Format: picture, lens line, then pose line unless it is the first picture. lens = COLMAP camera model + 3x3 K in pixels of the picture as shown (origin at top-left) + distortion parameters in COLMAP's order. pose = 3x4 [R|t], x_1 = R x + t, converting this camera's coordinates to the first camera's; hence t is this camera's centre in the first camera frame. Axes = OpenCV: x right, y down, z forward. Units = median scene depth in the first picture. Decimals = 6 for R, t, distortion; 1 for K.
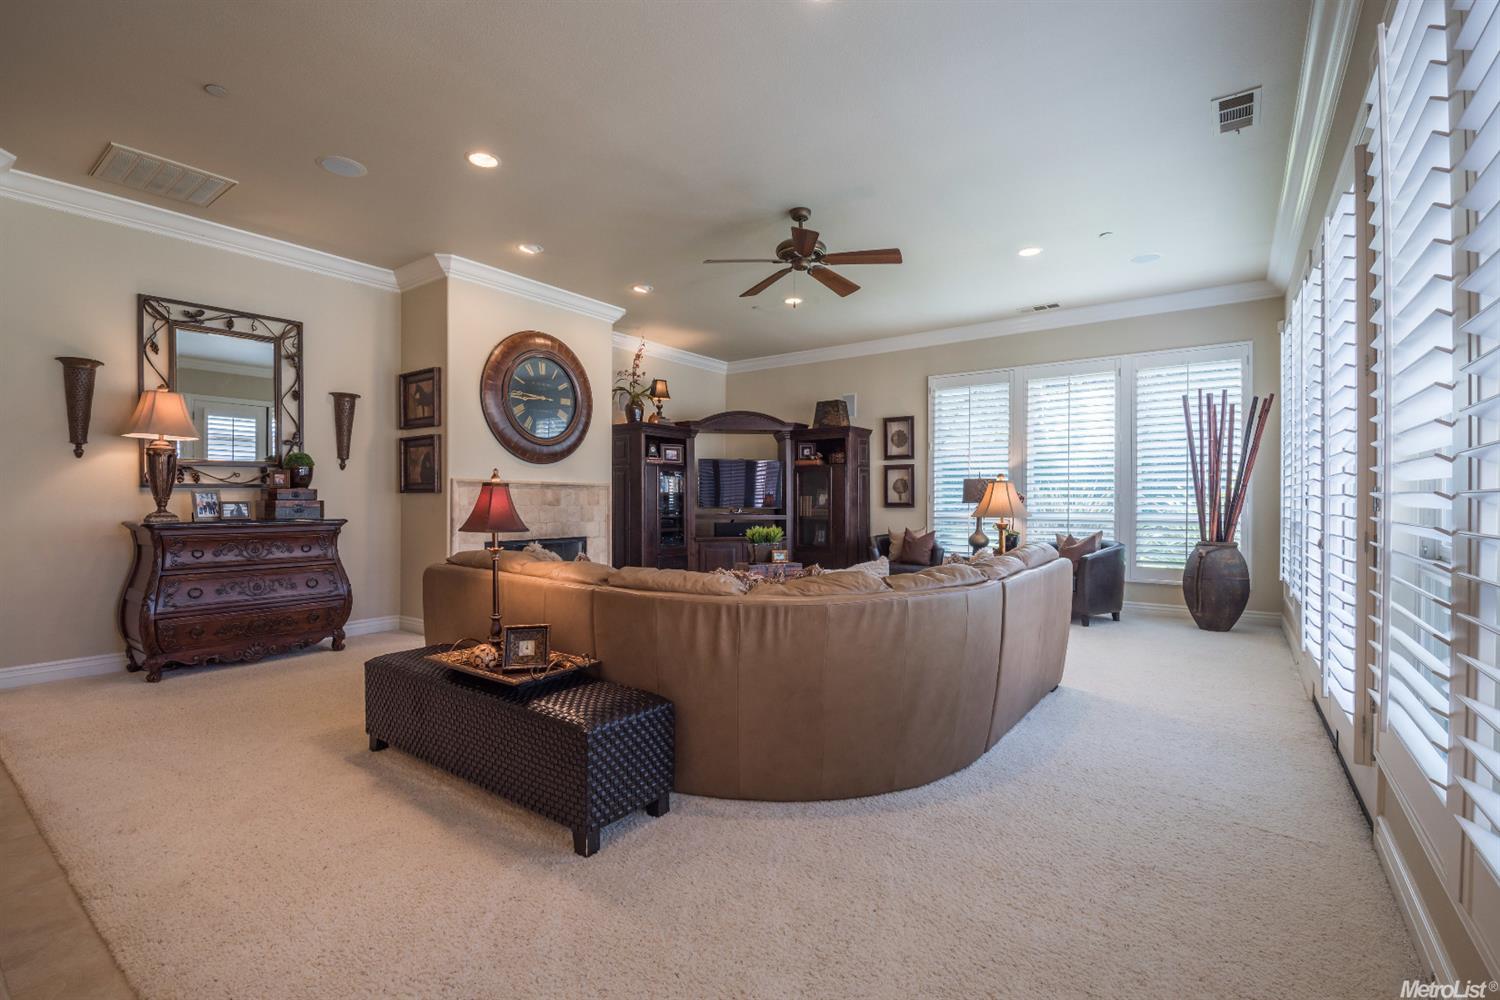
lens RADIAL K [[656.3, 0, 747.1], [0, 656.3, 495.7], [0, 0, 1]] dist [-0.011221, -0.005103]
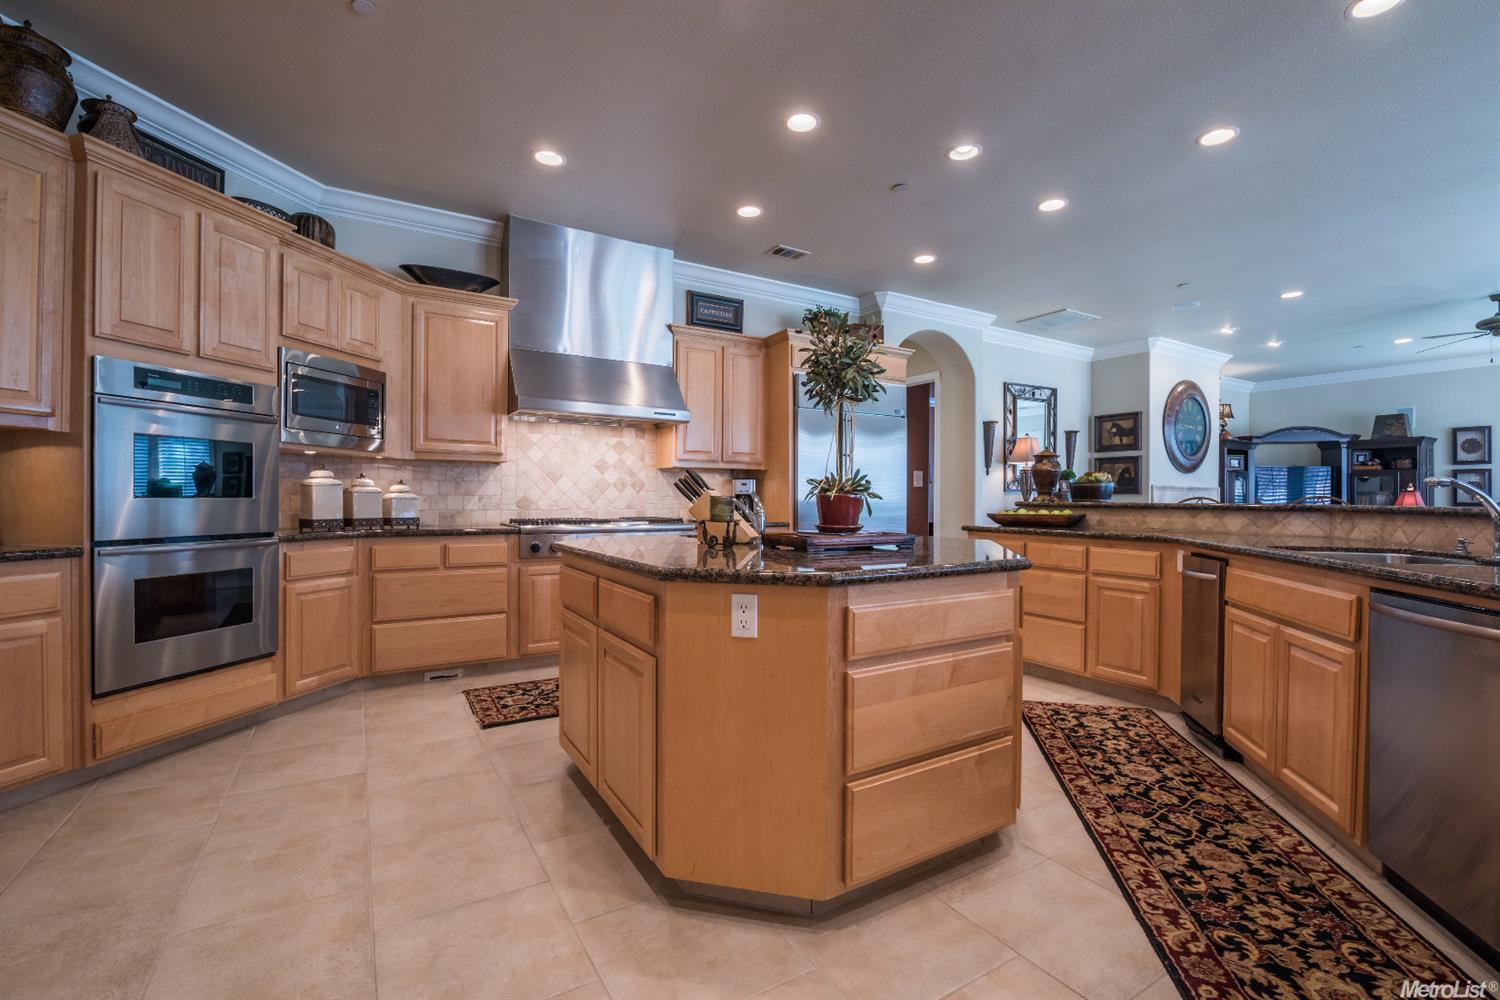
lens RADIAL K [[656.3, 0, 760.3], [0, 656.3, 502.1], [0, 0, 1]] dist [-0.011221, -0.005103]
pose [[0.921930, 0.009131, -0.387249, -0.471768], [-0.002301, 0.999834, 0.018098, -0.008241], [0.387350, -0.015794, 0.921797, -0.500983]]
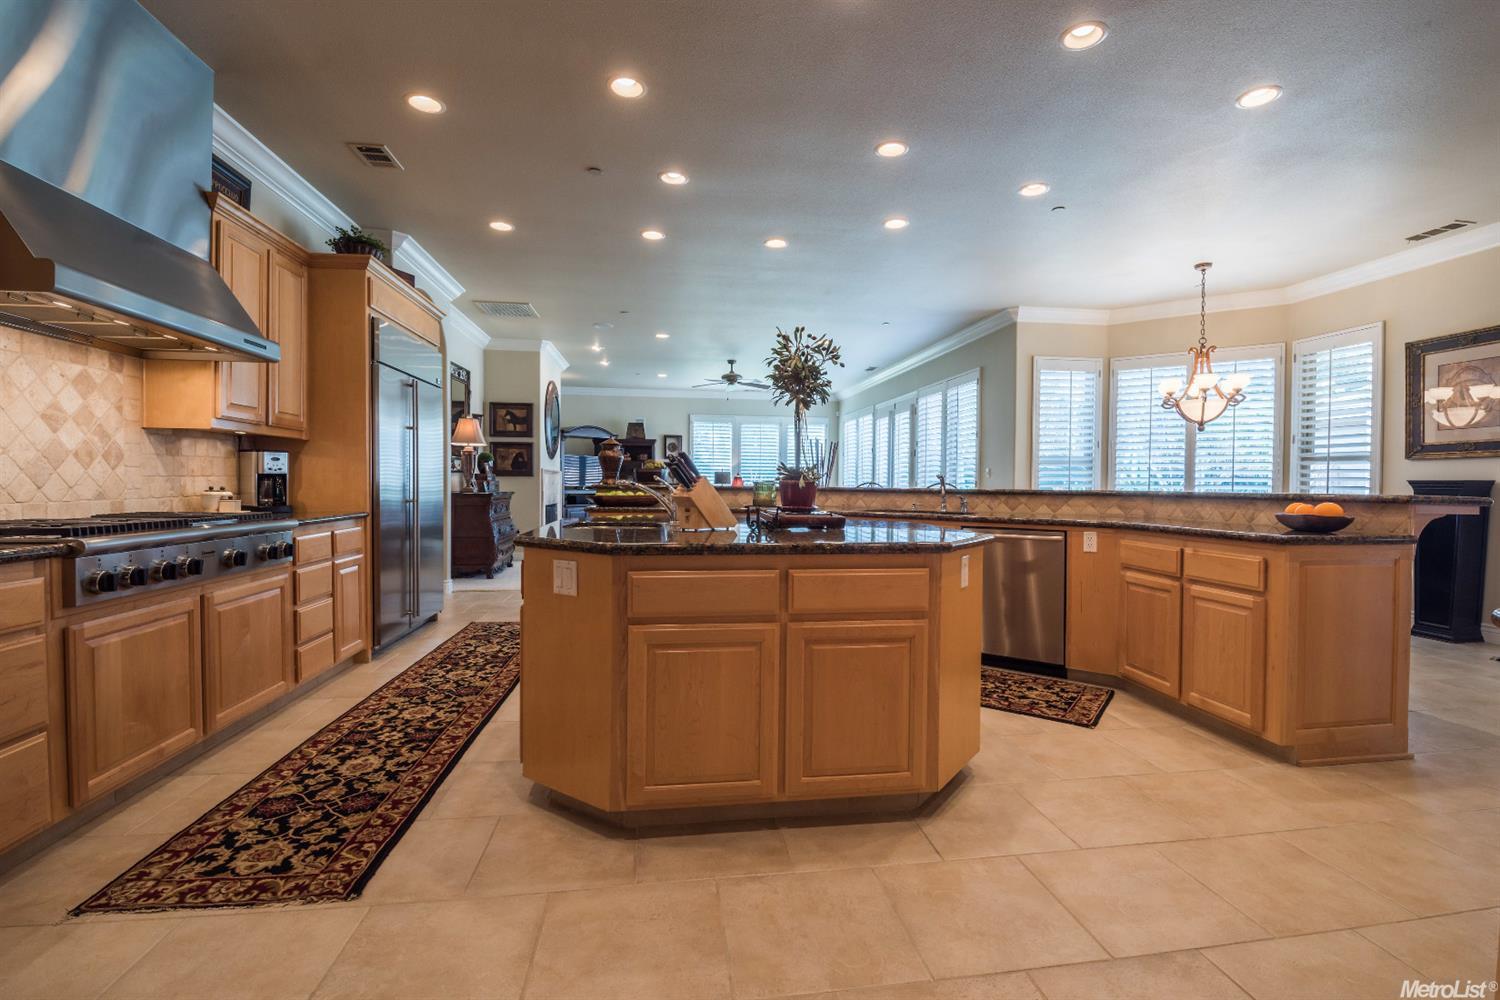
lens RADIAL K [[656.3, 0, 762.6], [0, 656.3, 497.4], [0, 0, 1]] dist [-0.011221, -0.005103]
pose [[0.712884, -0.006122, 0.701255, -0.850075], [-0.019567, 0.999399, 0.028617, -0.007070], [-0.701009, -0.034122, 0.712336, -0.447414]]
